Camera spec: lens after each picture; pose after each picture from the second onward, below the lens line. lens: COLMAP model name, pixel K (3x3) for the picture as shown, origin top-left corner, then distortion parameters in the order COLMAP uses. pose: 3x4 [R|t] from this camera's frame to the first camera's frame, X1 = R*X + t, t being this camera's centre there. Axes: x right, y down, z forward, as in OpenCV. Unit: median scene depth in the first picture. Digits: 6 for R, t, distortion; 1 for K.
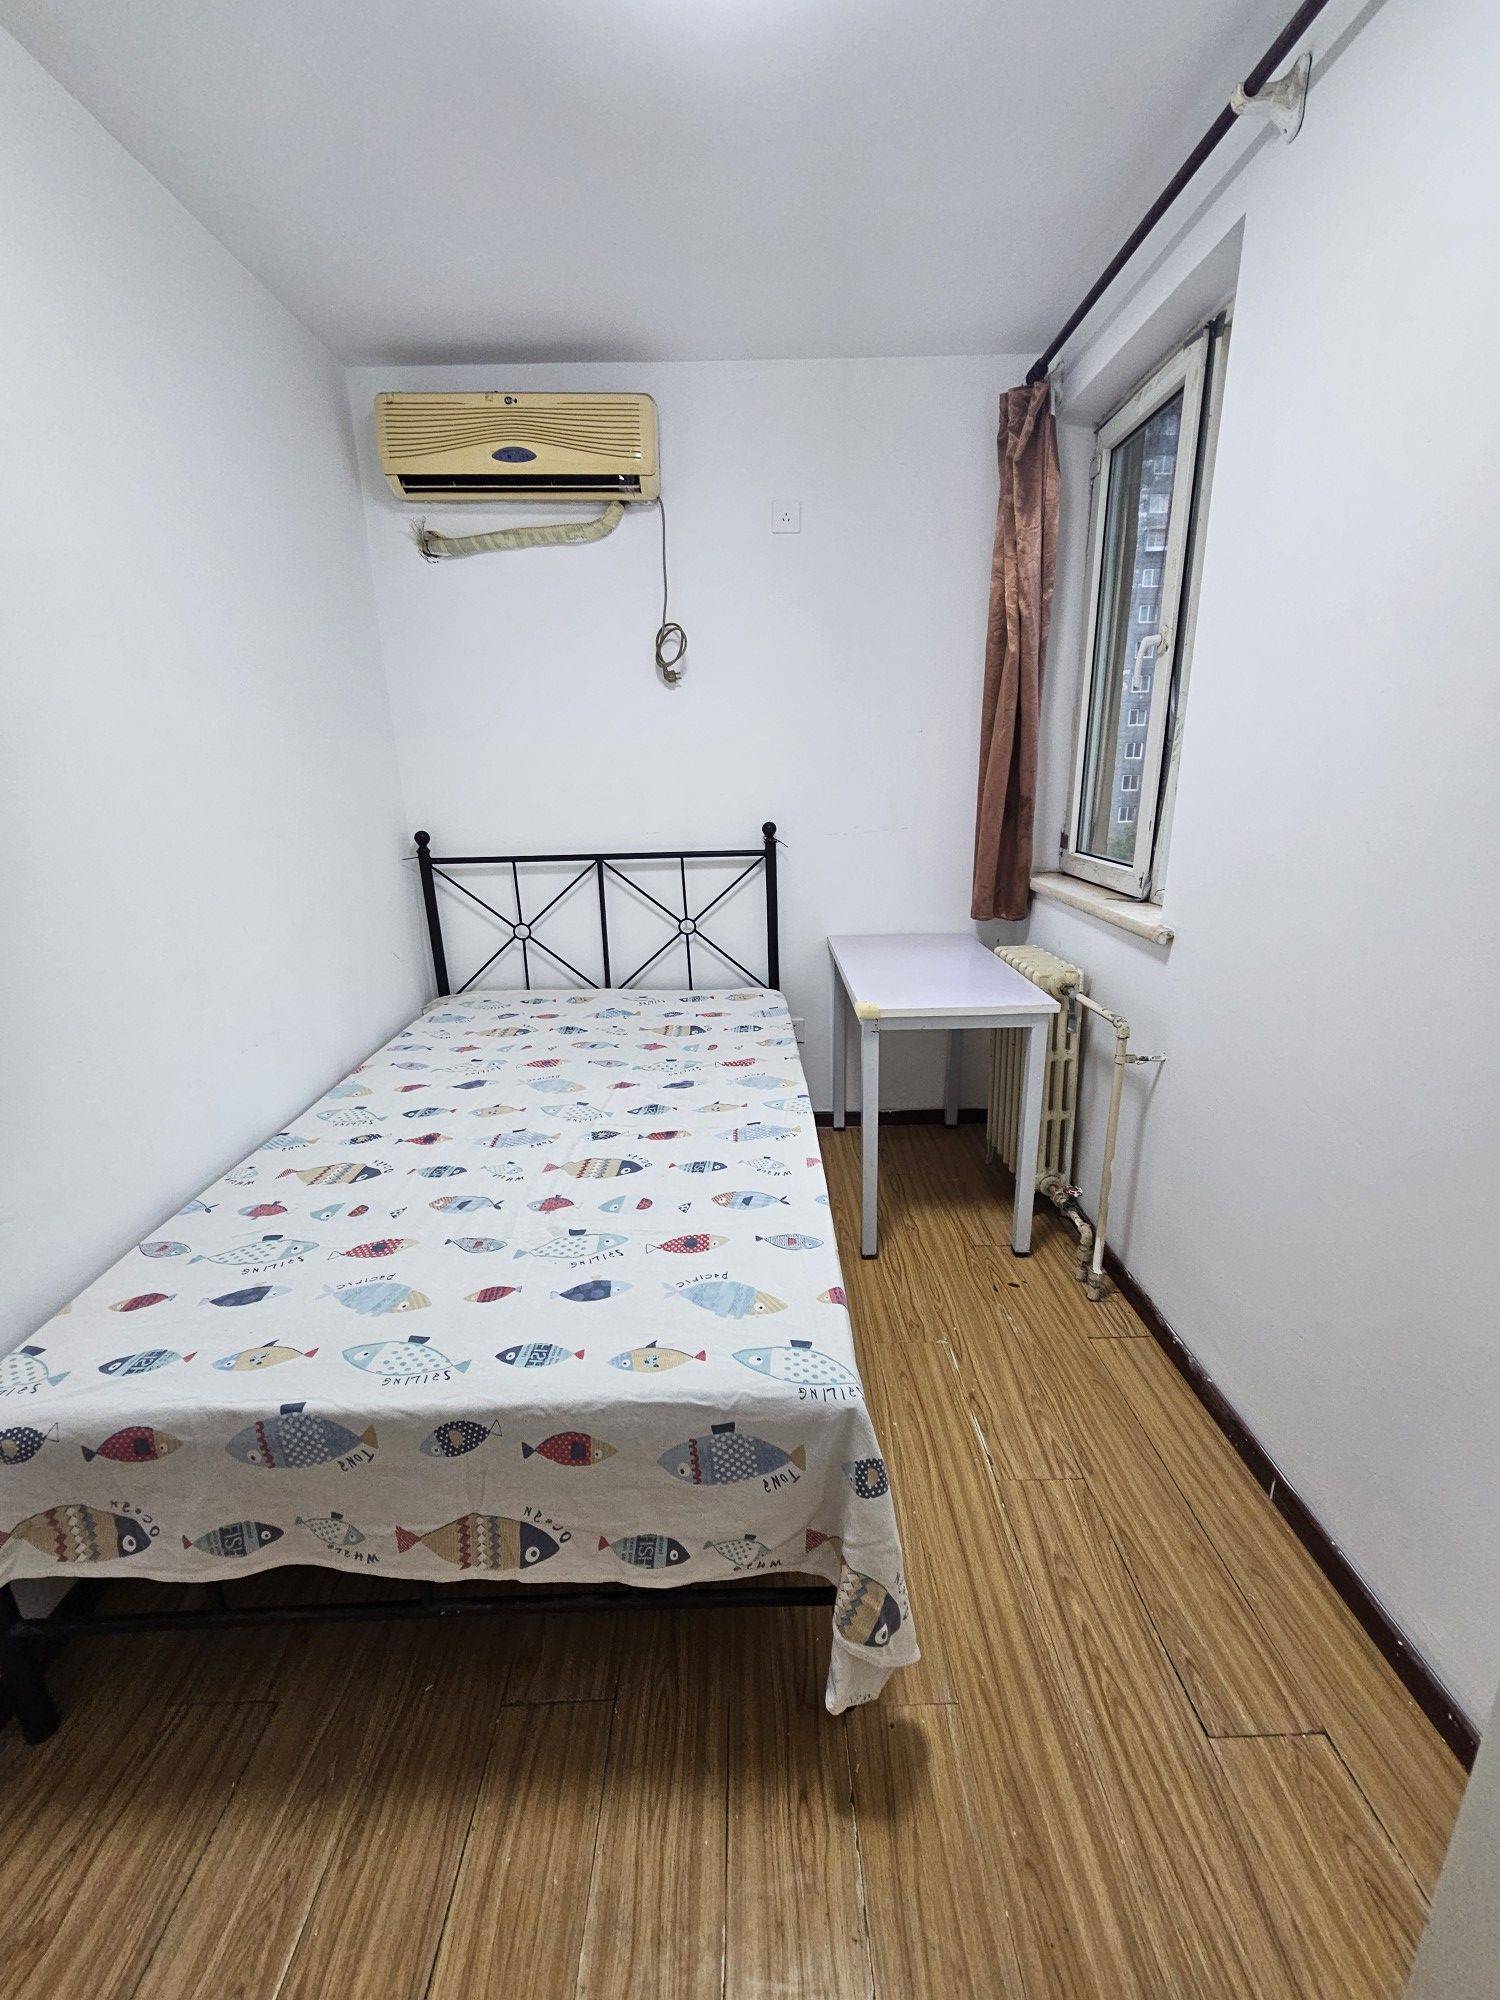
lens RADIAL K [[766.2, 0, 769.6], [0, 766.2, 1000.7], [0, 0, 1]] dist [-0.005502, -0.000195]
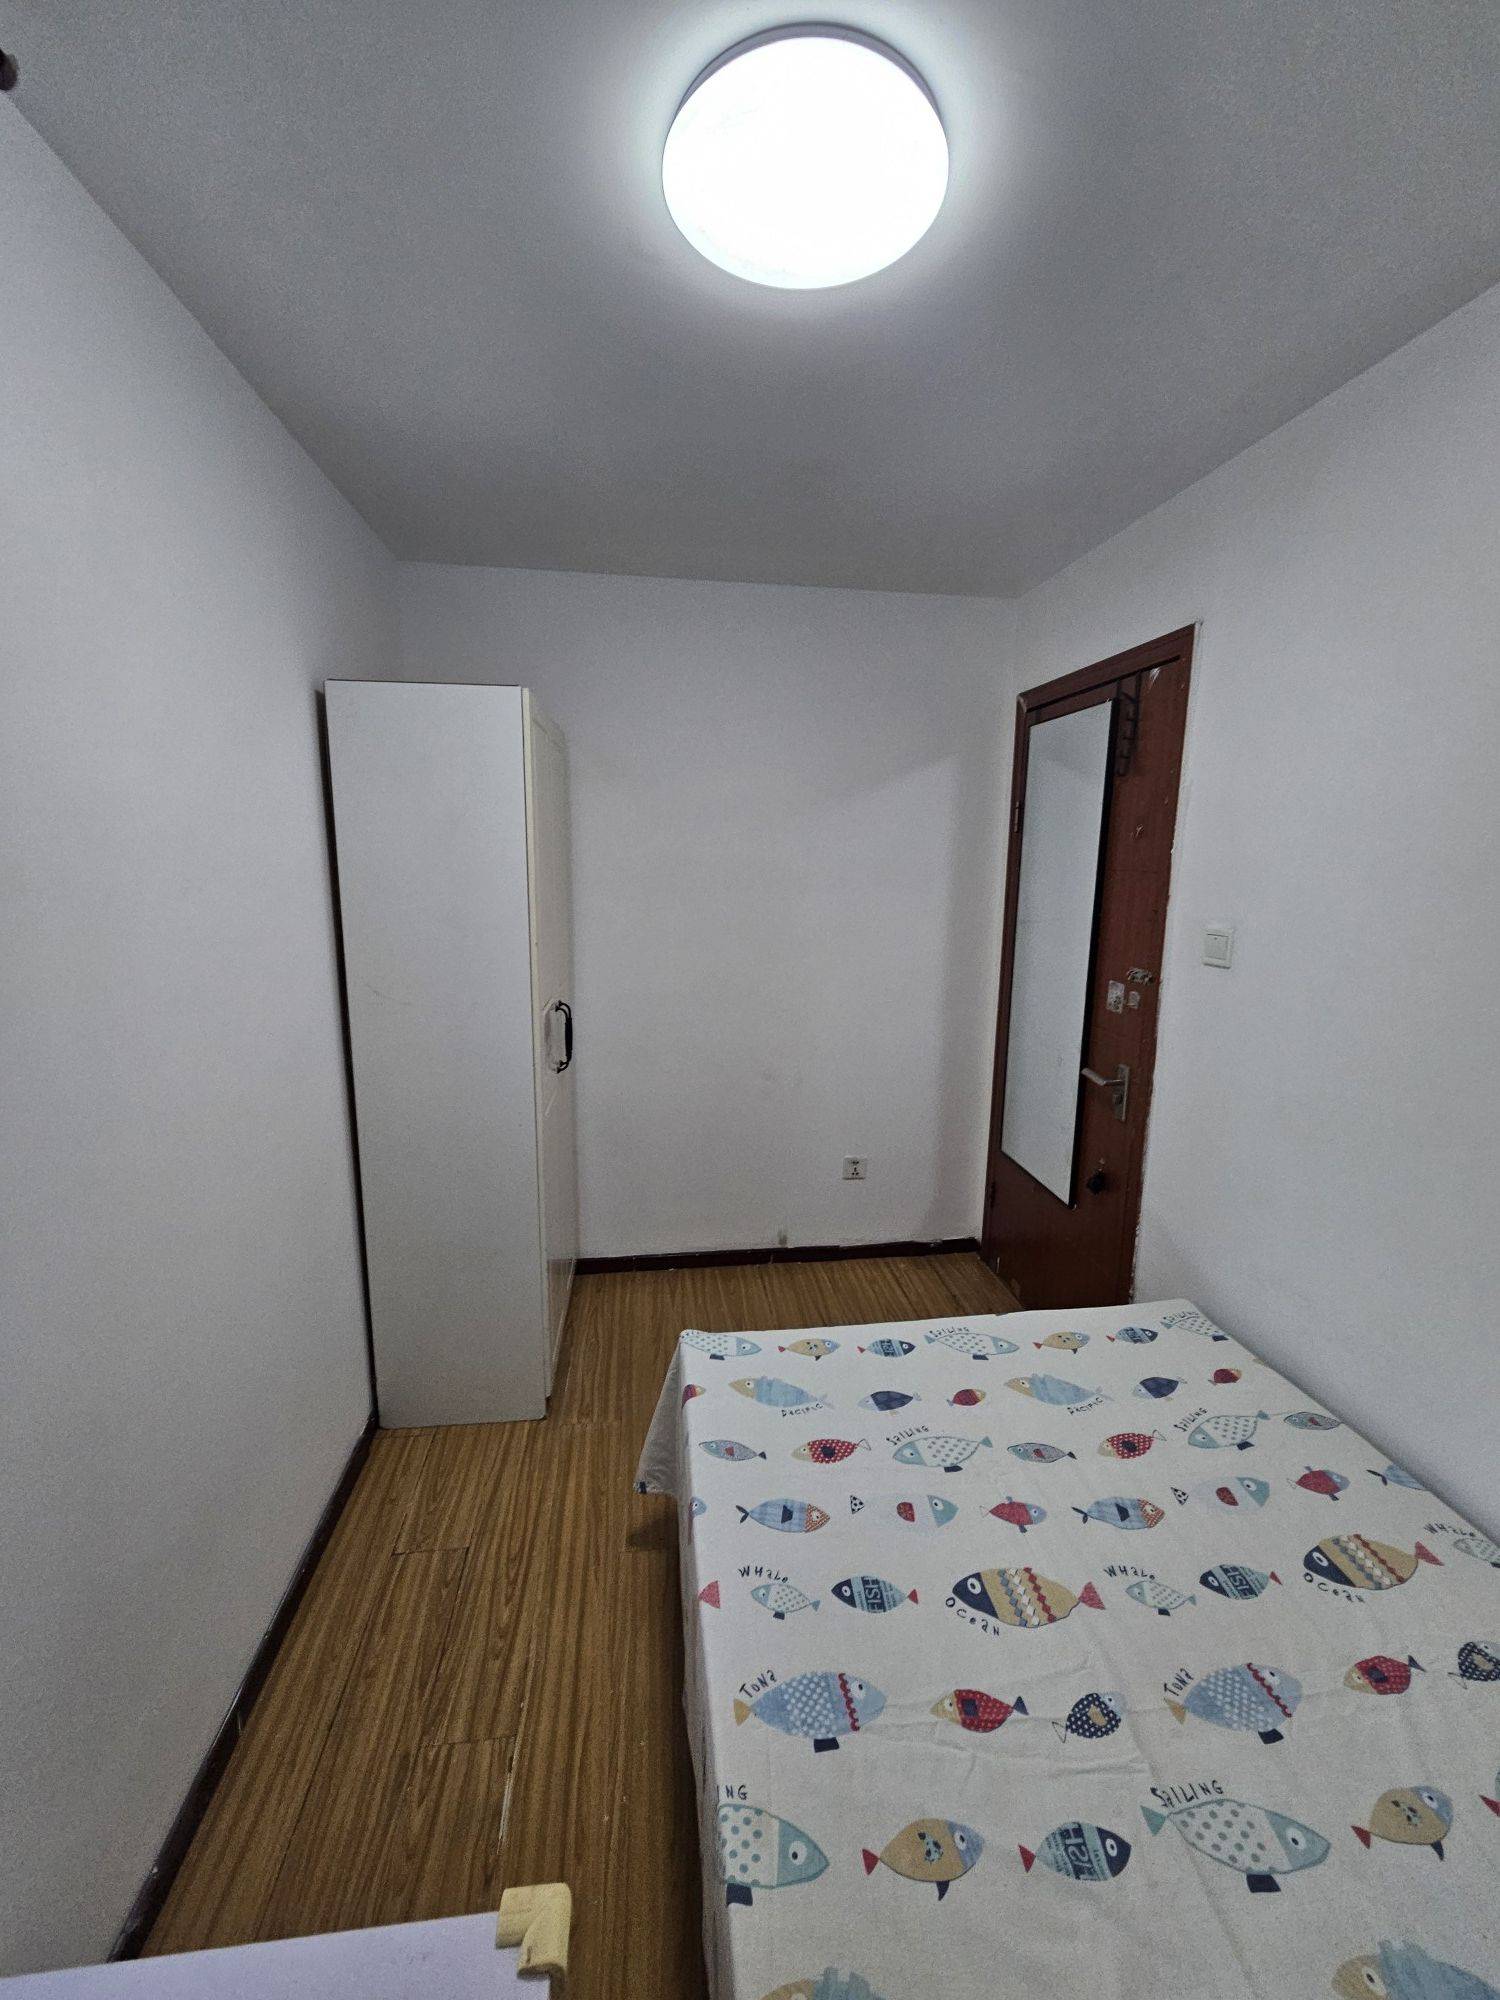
lens RADIAL K [[791.6, 0, 742.5], [0, 791.6, 968.6], [0, 0, 1]] dist [-0.015301, -0.001151]
pose [[-0.995363, 0.025585, -0.092720, 0.095303], [-0.016339, 0.904988, 0.425124, -0.734641], [0.094787, 0.424667, -0.900374, 1.705294]]
